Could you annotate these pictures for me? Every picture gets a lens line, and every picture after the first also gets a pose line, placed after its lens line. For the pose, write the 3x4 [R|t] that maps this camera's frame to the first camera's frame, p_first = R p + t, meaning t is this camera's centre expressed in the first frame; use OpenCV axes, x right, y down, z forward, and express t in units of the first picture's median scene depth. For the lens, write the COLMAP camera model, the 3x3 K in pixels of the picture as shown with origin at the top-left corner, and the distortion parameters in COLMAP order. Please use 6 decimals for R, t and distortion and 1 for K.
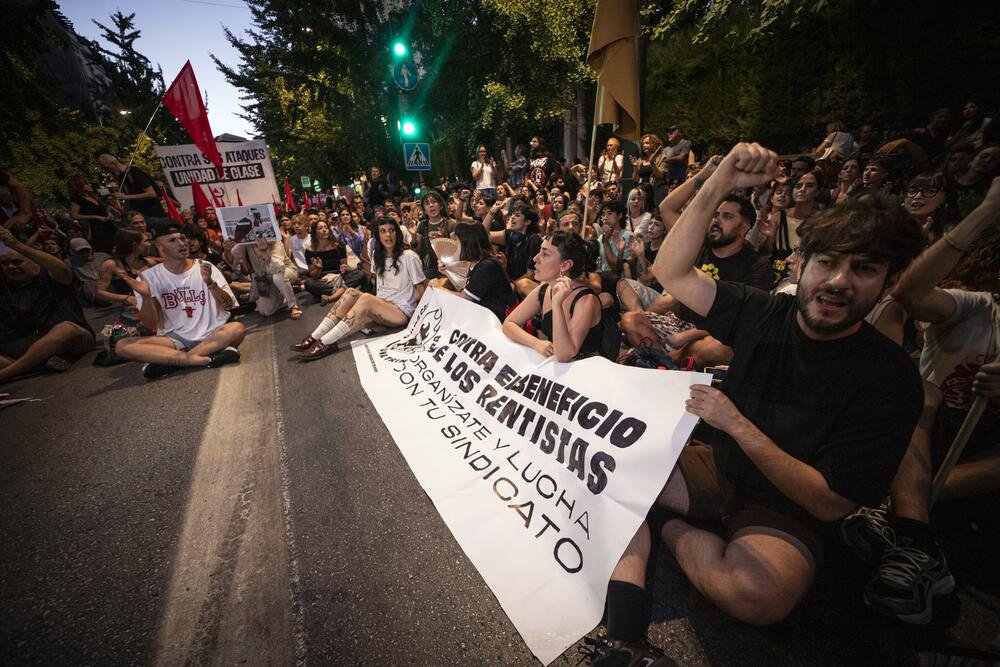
lens RADIAL K [[387.1, 0, 500.0], [0, 387.1, 333.5], [0, 0, 1]] dist [-0.000516, 0.000455]
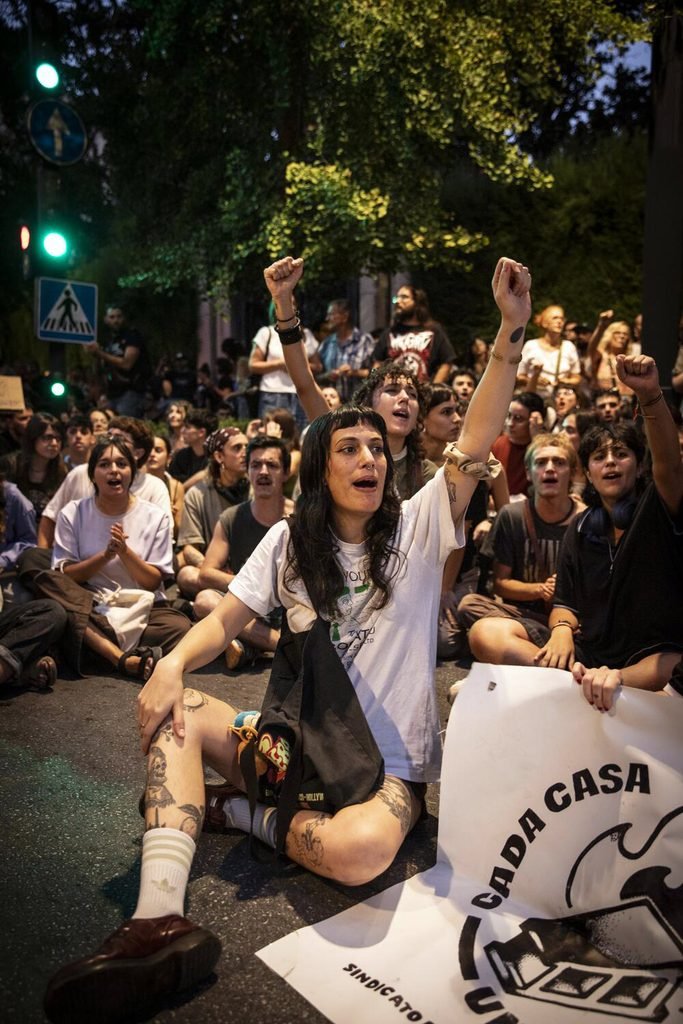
lens RADIAL K [[837.7, 0, 308.2], [0, 837.7, 508.7], [0, 0, 1]] dist [-0.006481, -0.001232]
pose [[0.968505, 0.036387, 0.246321, -0.188836], [0.026344, 0.968738, -0.246684, -0.032369], [-0.247596, 0.245404, 0.937269, 0.172034]]
